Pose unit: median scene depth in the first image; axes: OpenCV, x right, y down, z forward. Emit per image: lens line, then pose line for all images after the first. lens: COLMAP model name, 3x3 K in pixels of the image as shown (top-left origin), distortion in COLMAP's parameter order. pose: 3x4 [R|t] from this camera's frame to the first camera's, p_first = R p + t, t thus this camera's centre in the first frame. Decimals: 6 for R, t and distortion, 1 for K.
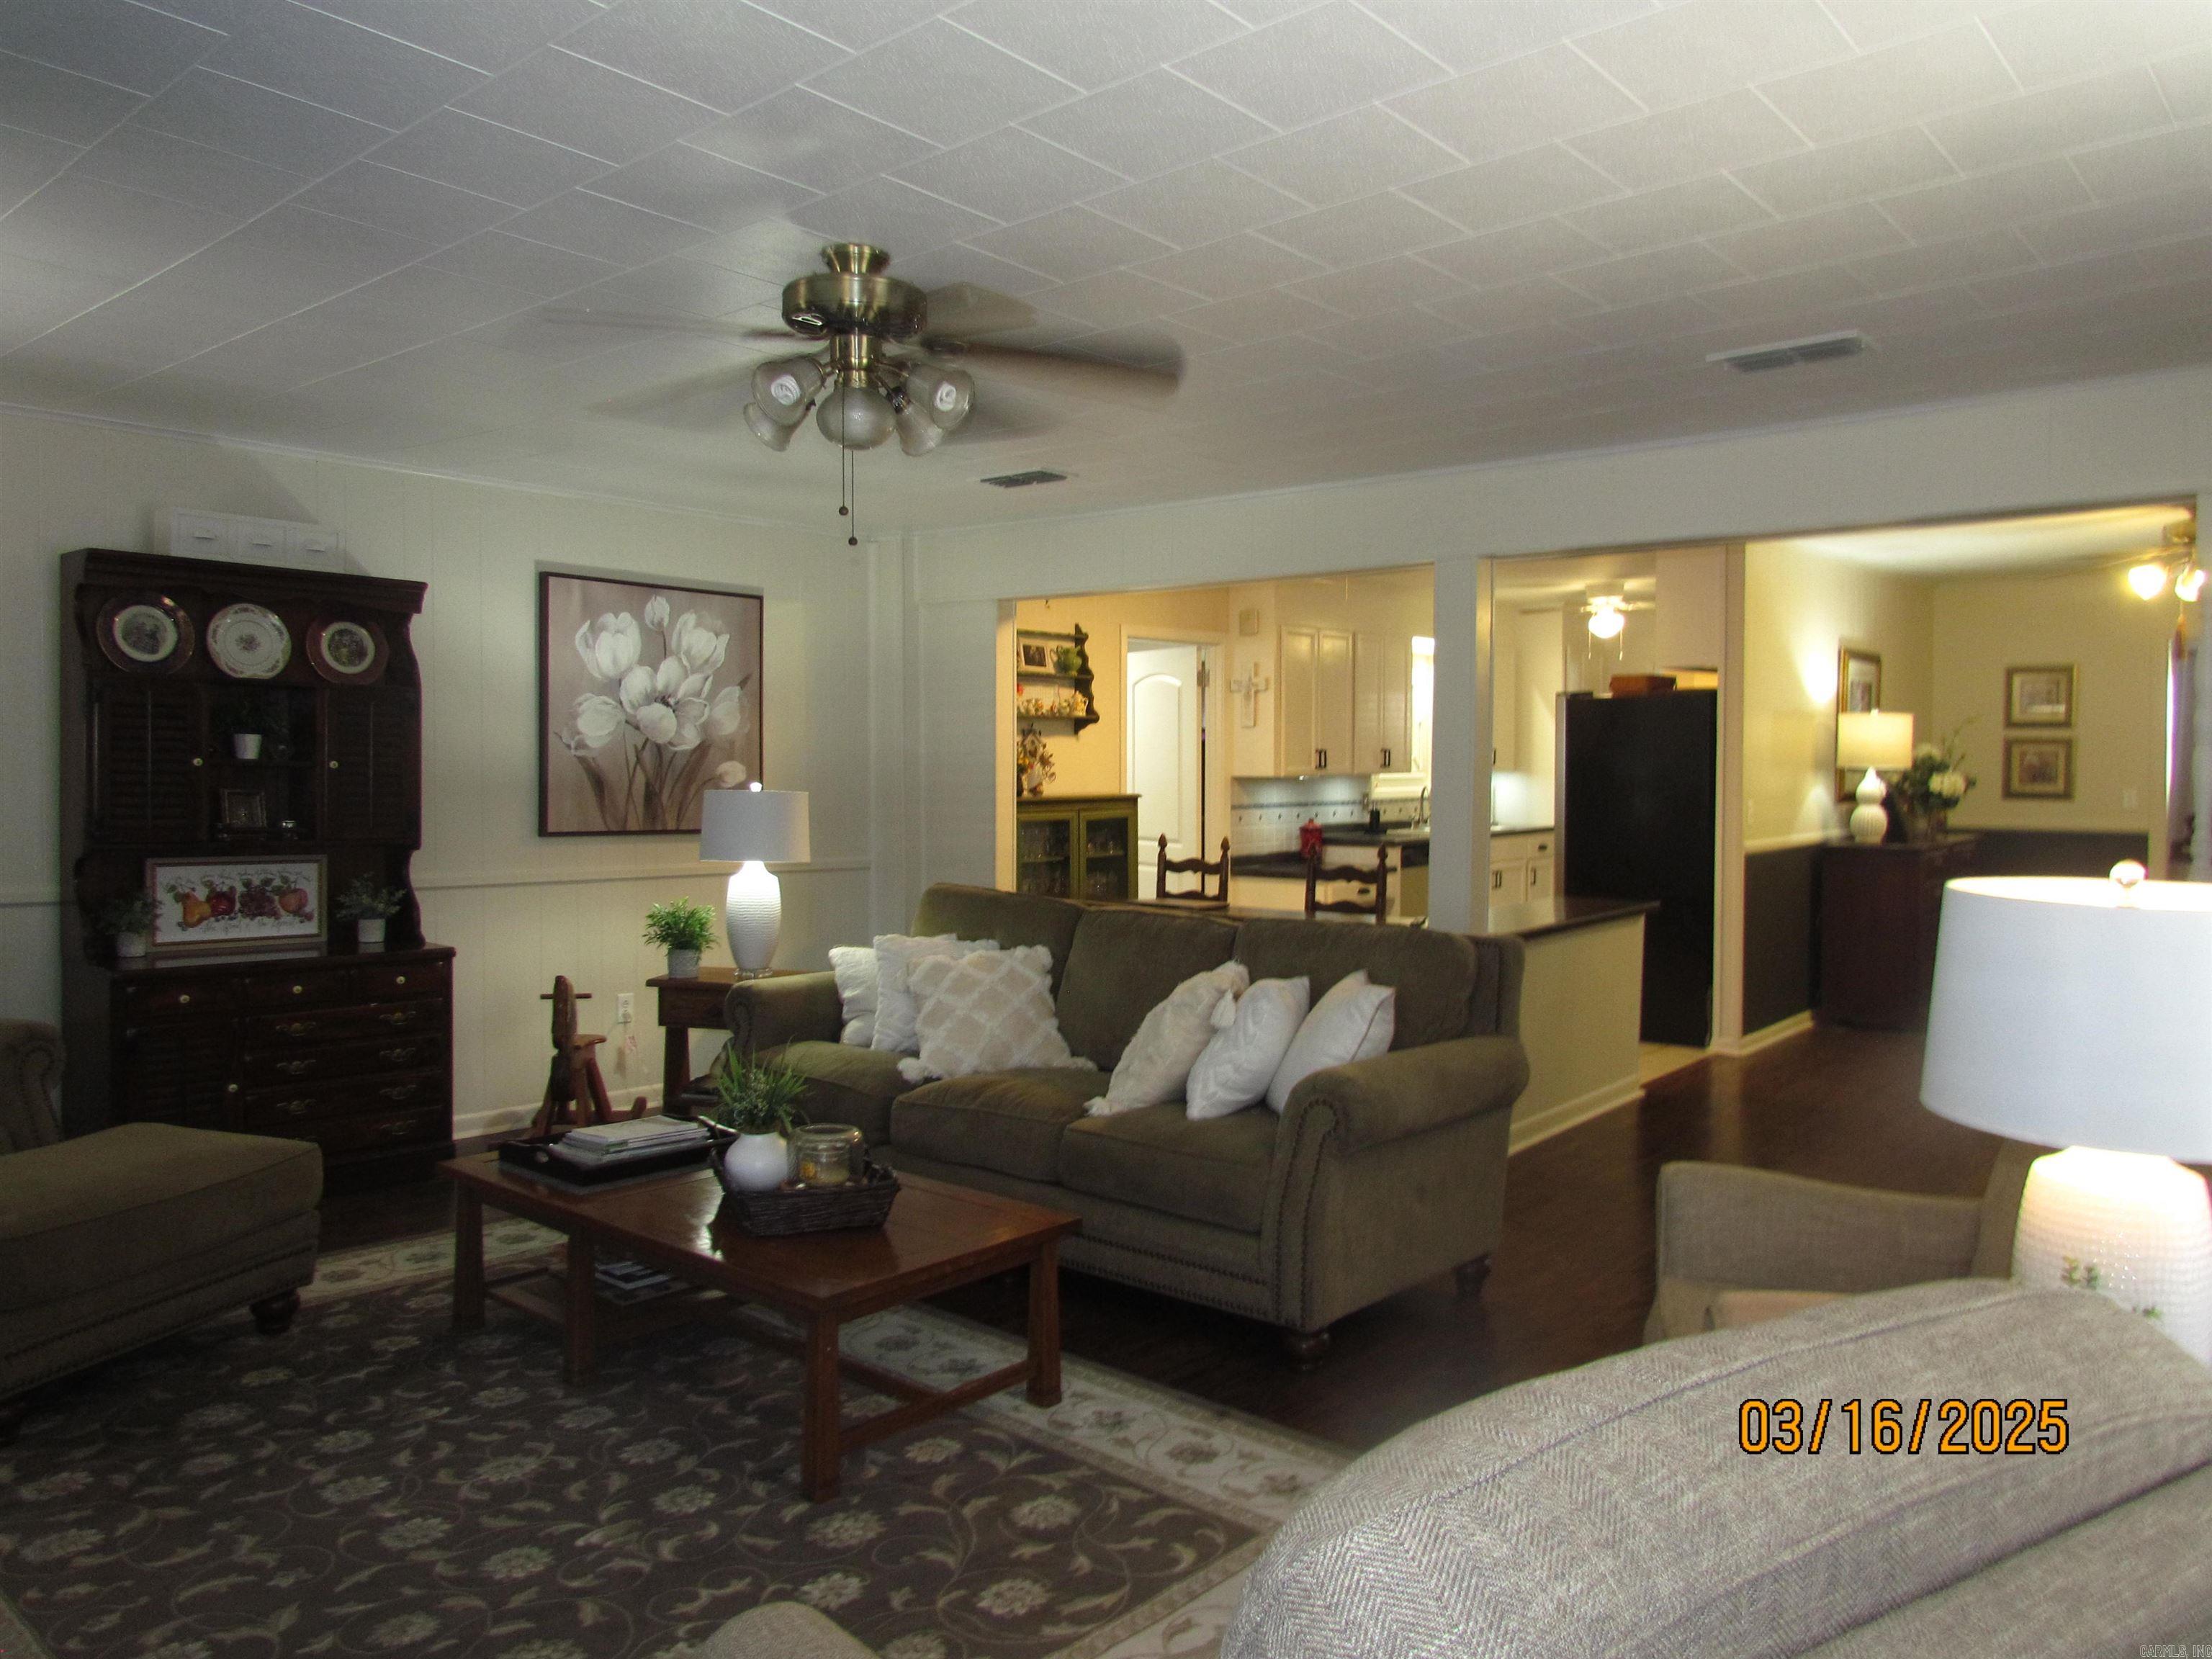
lens RADIAL K [[1597.3, 0, 1113.8], [0, 1597.3, 830.8], [0, 0, 1]] dist [-0.014687, -0.001566]
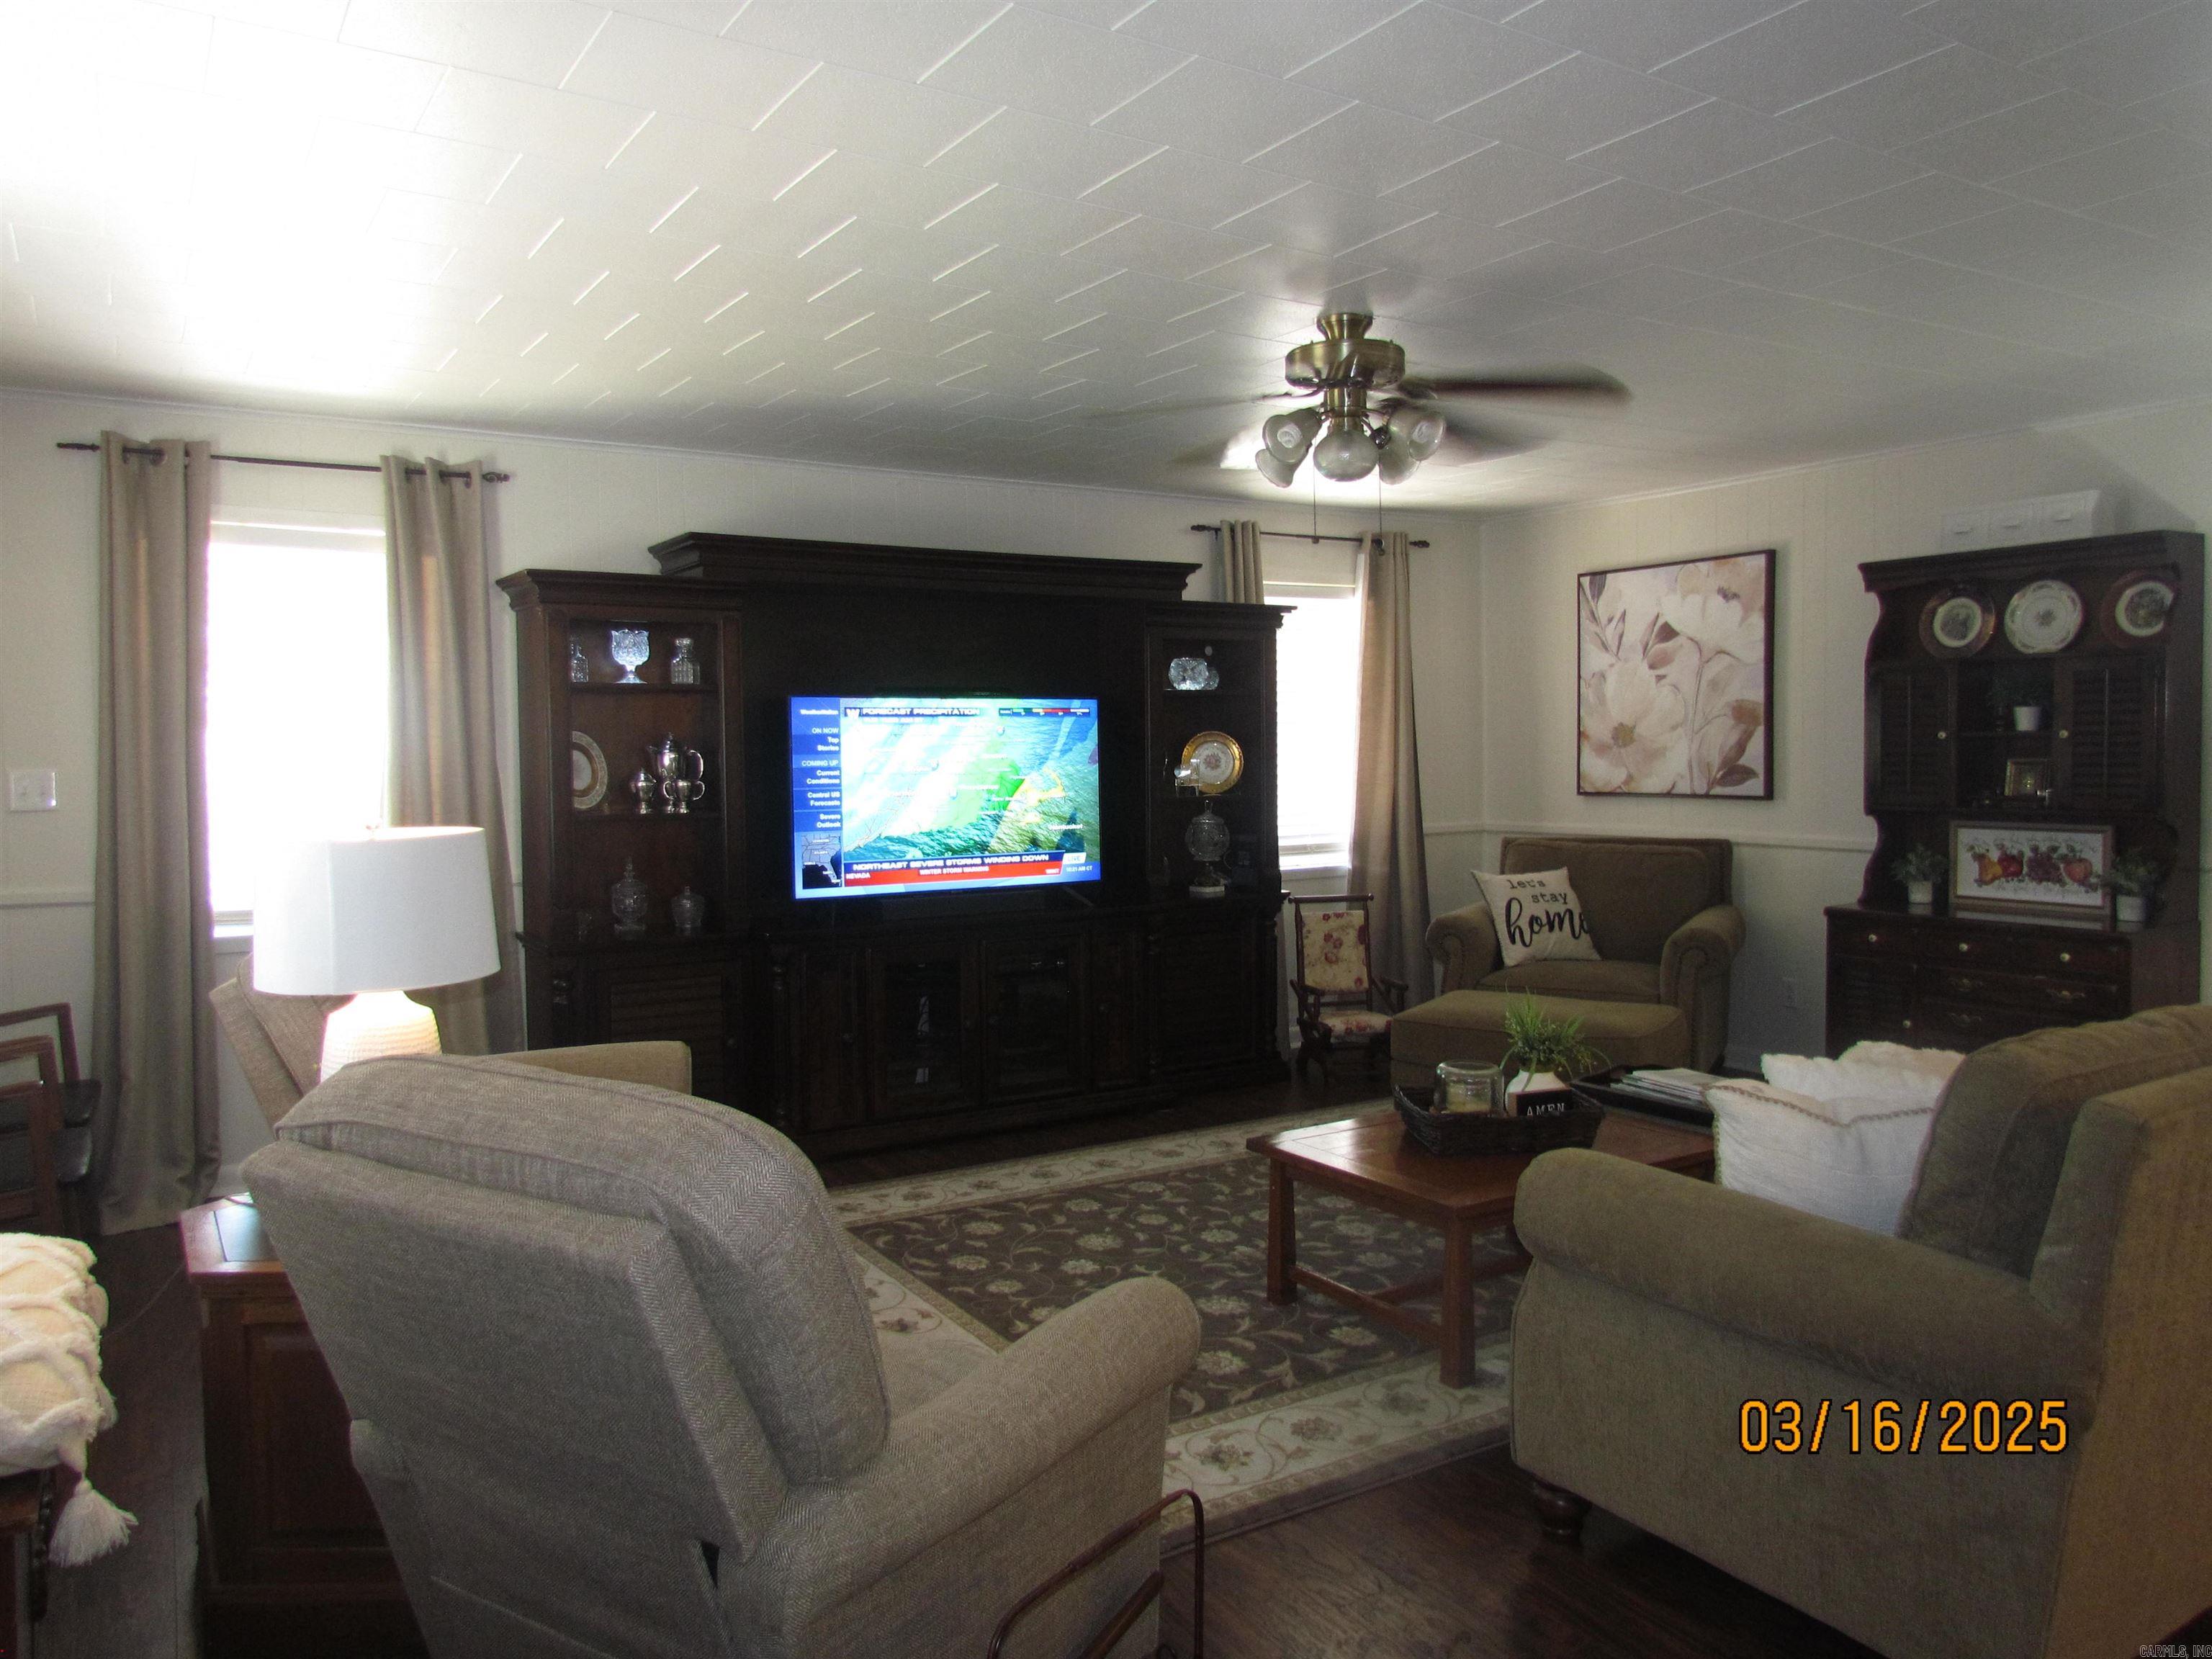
lens RADIAL K [[1597.3, 0, 1094.2], [0, 1597.3, 840.9], [0, 0, 1]] dist [-0.014687, -0.001566]
pose [[-0.304157, 0.048351, -0.951394, 0.453041], [-0.025271, 0.997950, 0.058796, -0.012840], [0.952287, 0.041926, -0.302312, 0.514237]]
